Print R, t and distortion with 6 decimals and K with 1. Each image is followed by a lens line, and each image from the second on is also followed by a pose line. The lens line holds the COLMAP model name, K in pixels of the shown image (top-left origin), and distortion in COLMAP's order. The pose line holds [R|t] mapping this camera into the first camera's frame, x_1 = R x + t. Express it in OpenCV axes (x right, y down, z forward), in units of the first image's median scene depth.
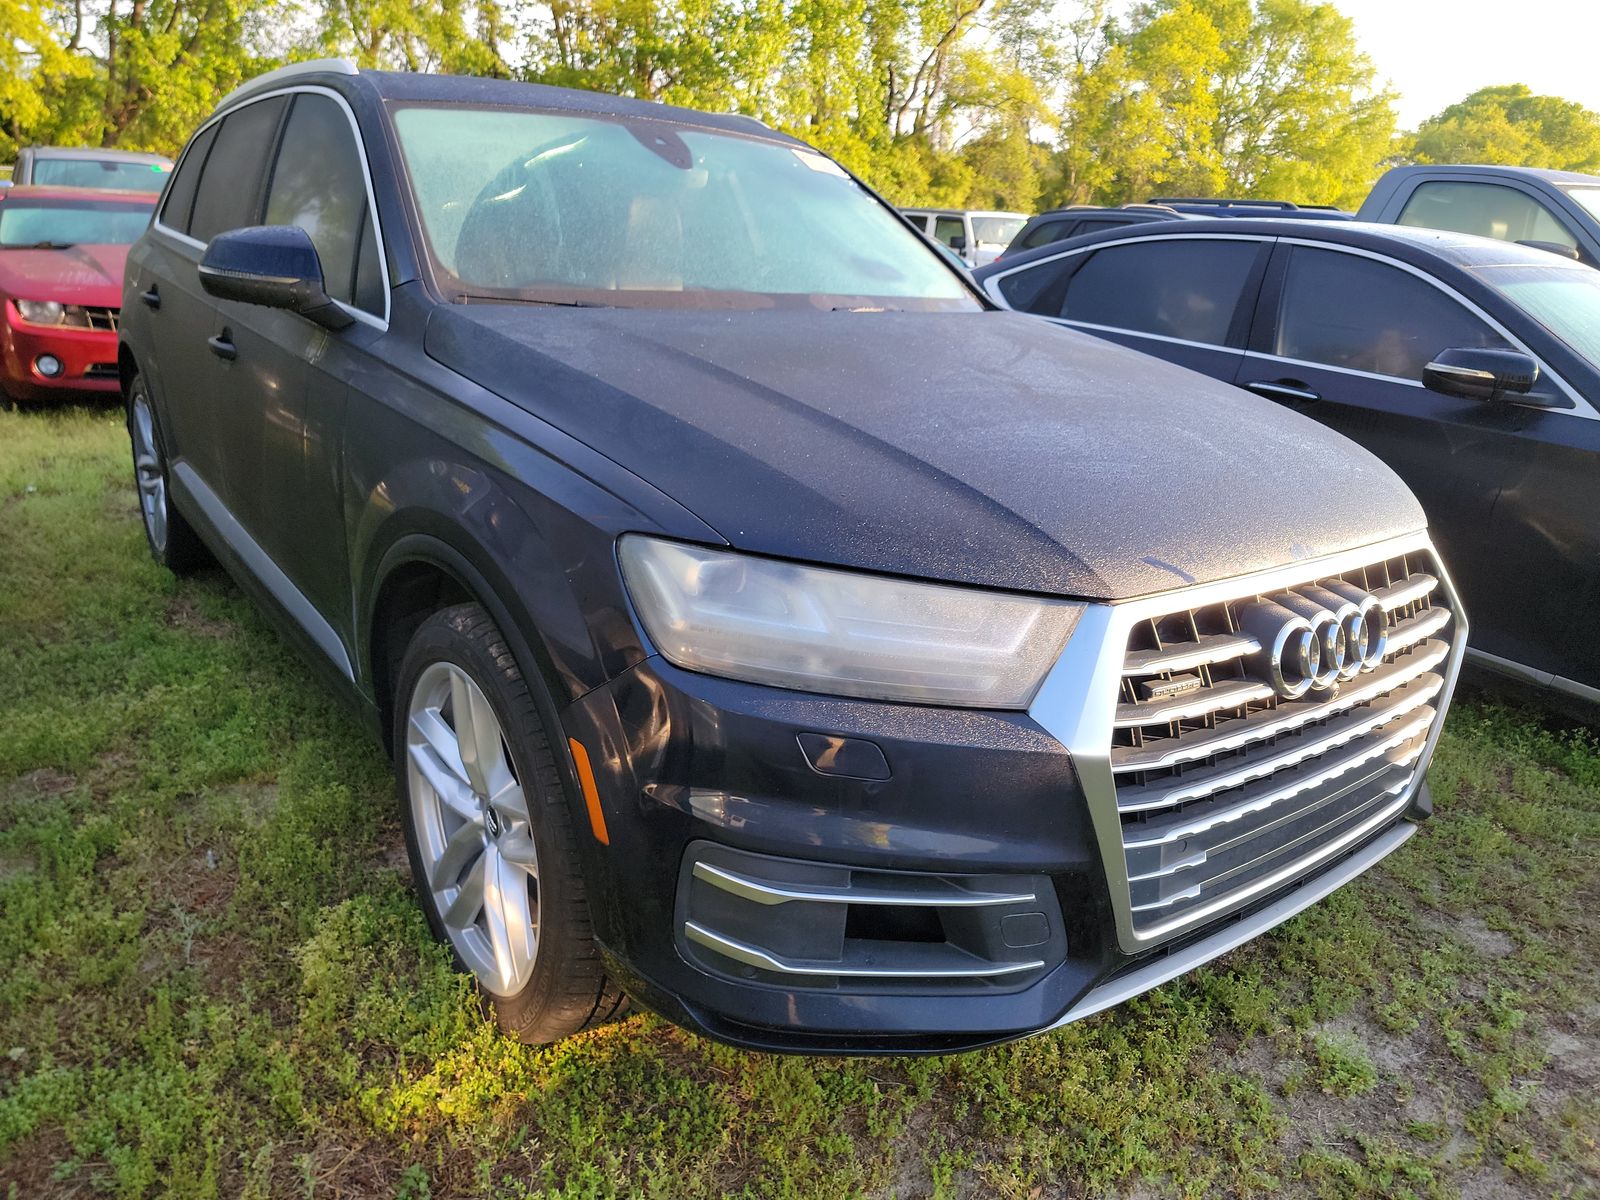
lens RADIAL K [[1184.1, 0, 798.6], [0, 1184.1, 605.5], [0, 0, 1]] dist [0.090216, -0.086350]
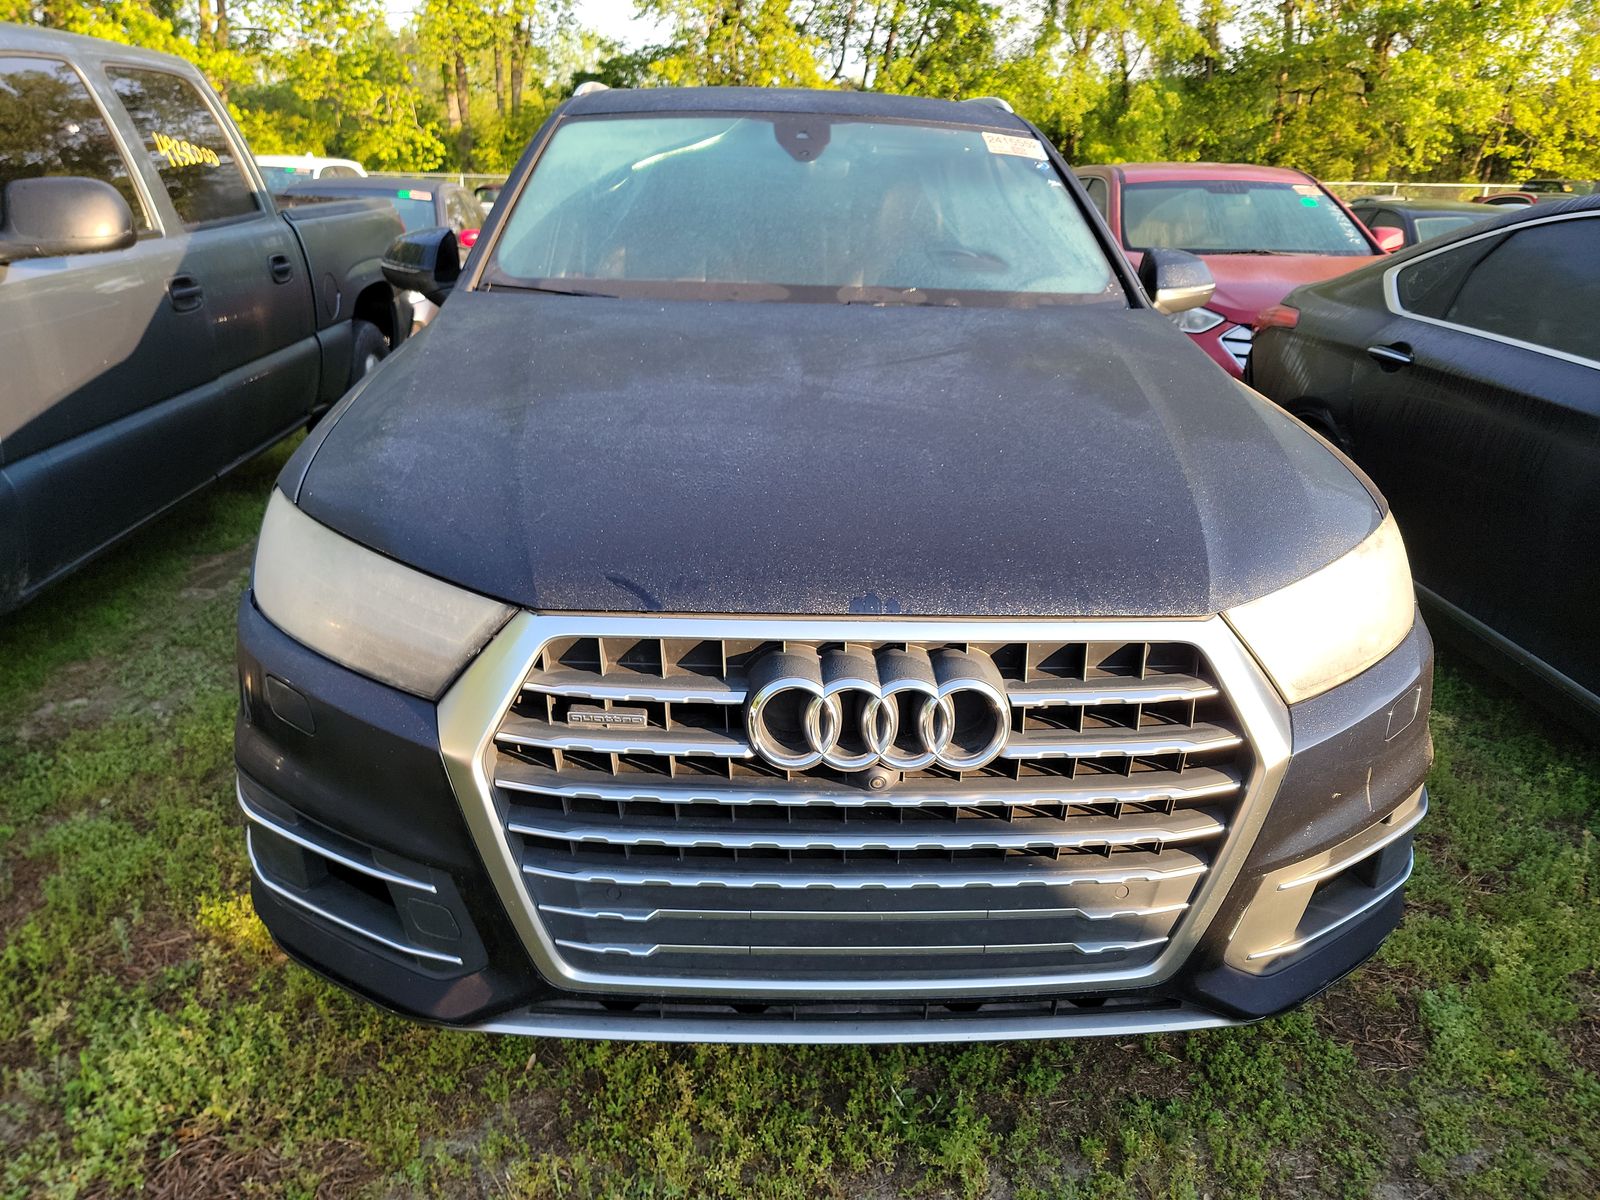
lens RADIAL K [[1184.1, 0, 798.6], [0, 1184.1, 605.5], [0, 0, 1]] dist [0.090216, -0.086350]
pose [[0.814851, 0.155943, -0.558301, 0.104545], [-0.153006, 0.986839, 0.052325, -0.009554], [0.559113, 0.042786, 0.827987, 0.035856]]
